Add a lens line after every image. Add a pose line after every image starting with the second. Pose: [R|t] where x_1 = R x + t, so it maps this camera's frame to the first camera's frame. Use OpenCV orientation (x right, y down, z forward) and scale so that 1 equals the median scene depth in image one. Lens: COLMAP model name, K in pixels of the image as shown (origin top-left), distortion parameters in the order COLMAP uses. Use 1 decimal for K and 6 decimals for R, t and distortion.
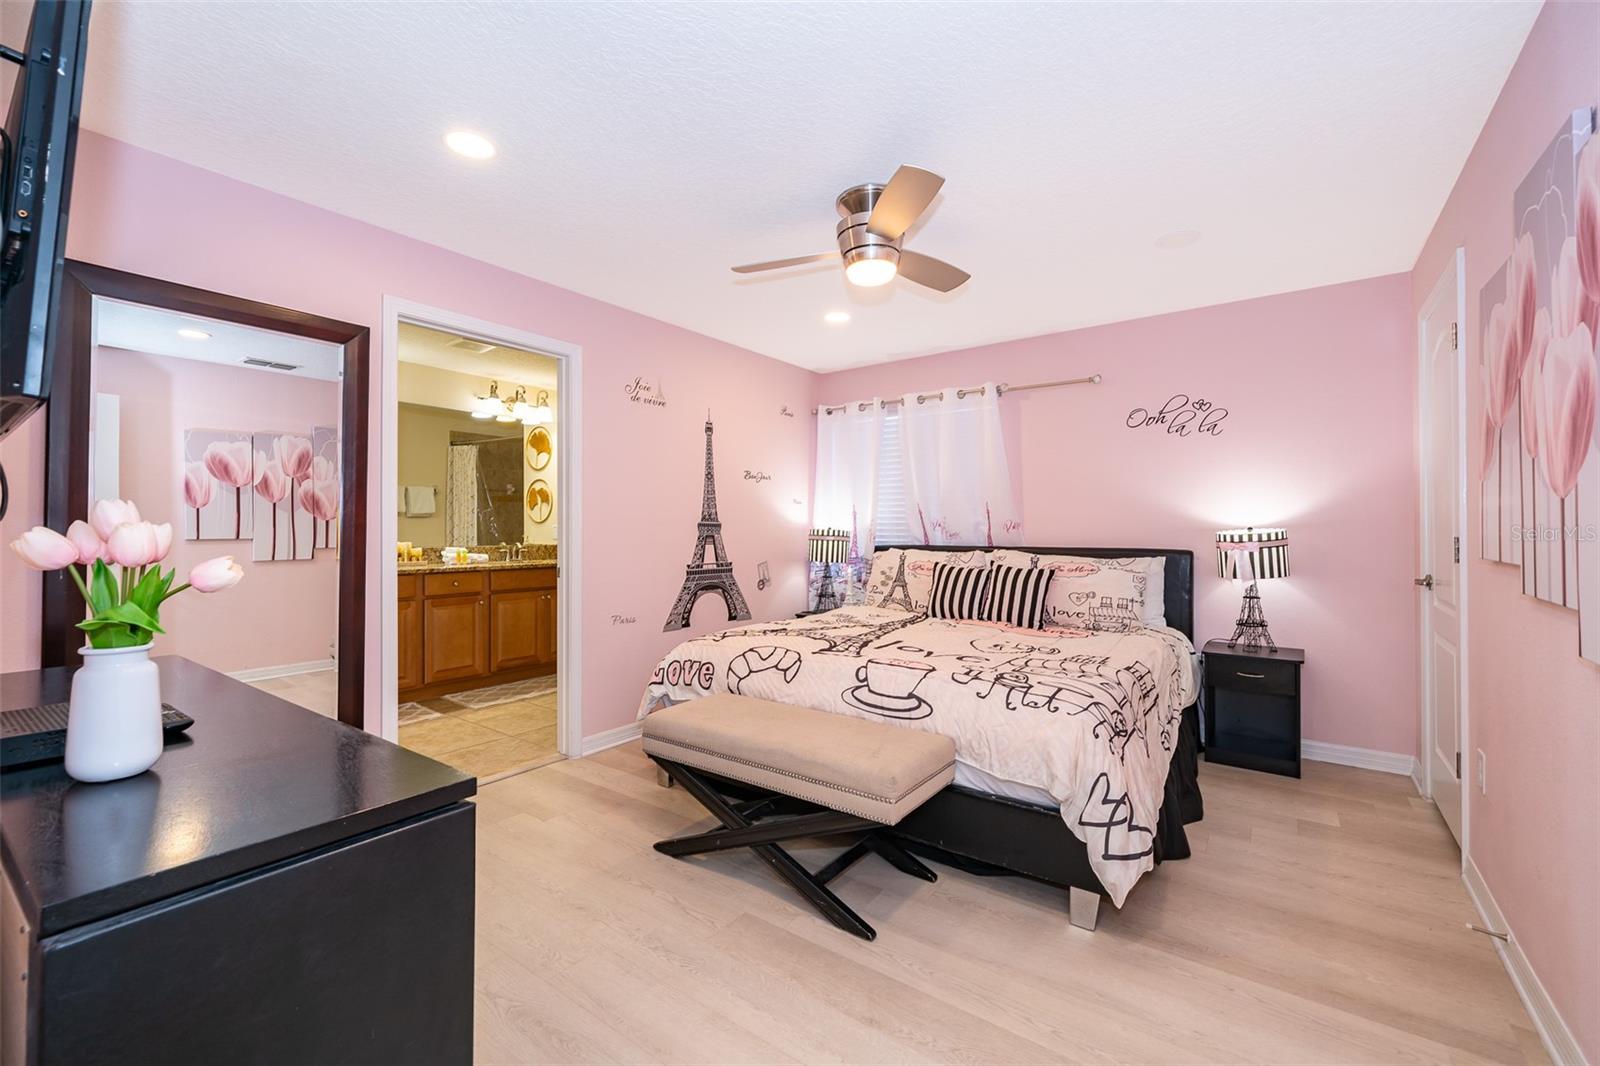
lens RADIAL K [[649.4, 0, 800.2], [0, 649.4, 531.6], [0, 0, 1]] dist [-0.004463, 0.000250]
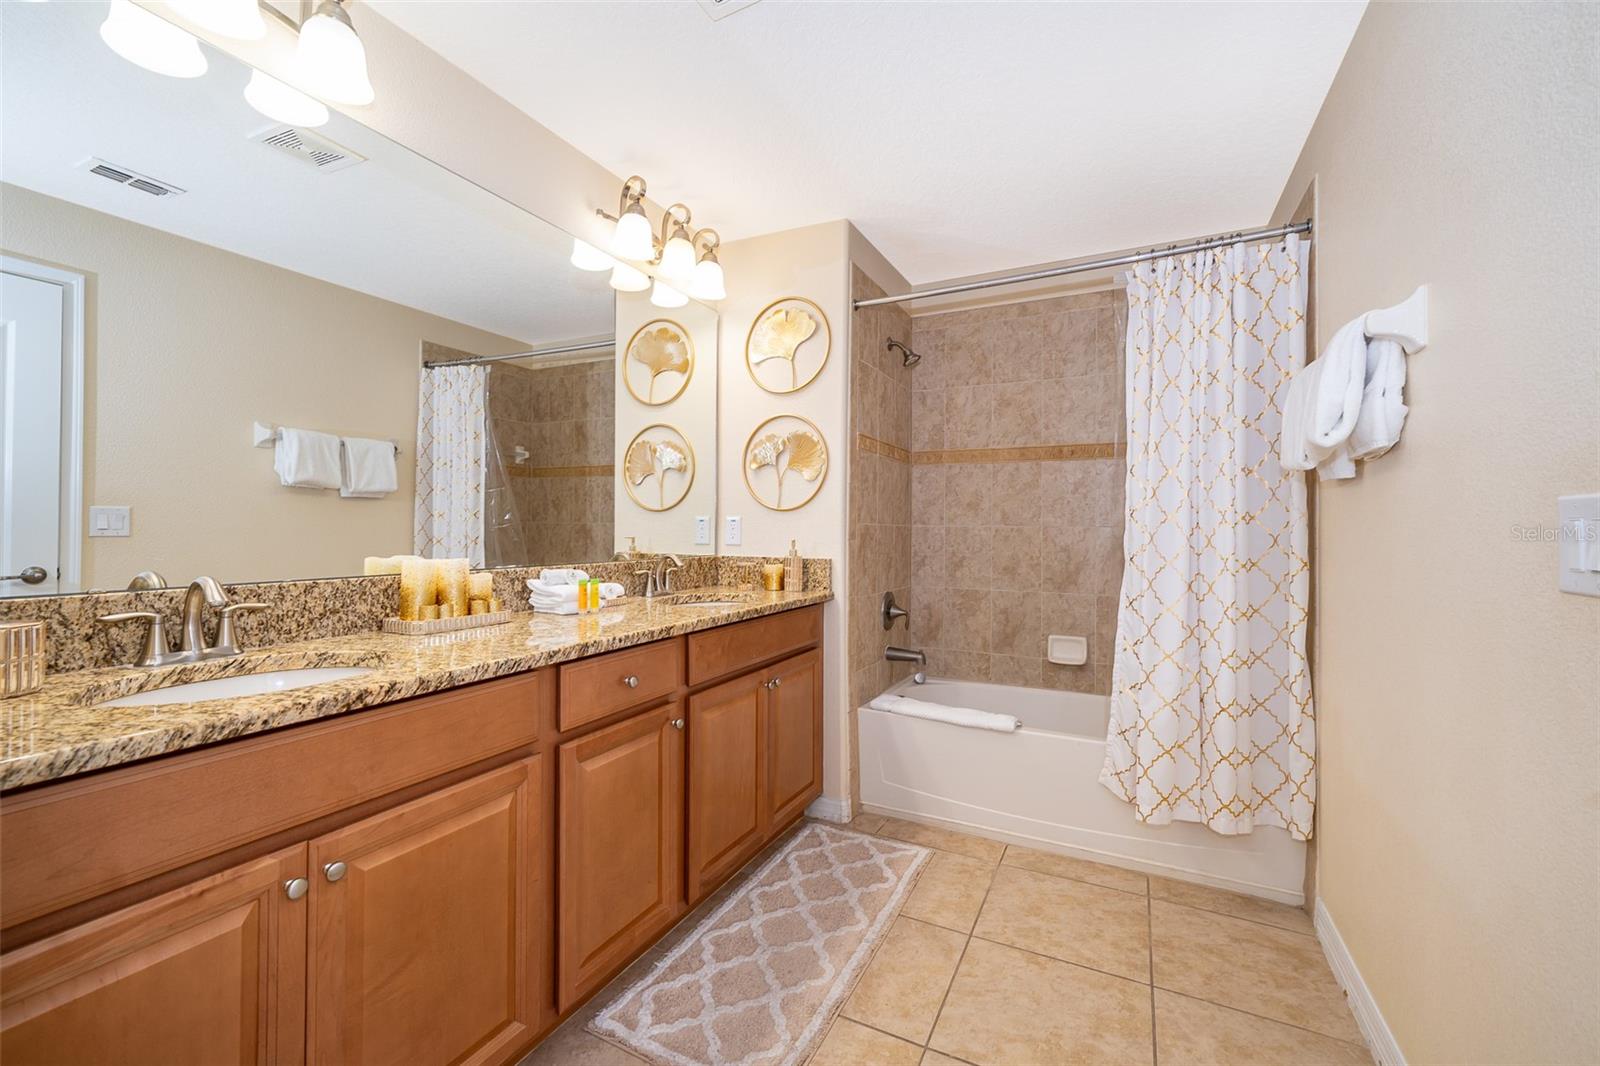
lens RADIAL K [[649.4, 0, 798.8], [0, 649.4, 520.5], [0, 0, 1]] dist [-0.004463, 0.000250]
pose [[0.985034, 0.008858, 0.172131, -0.446870], [-0.006414, 0.999871, -0.014746, 0.000290], [-0.172240, 0.013421, 0.984964, 0.575392]]
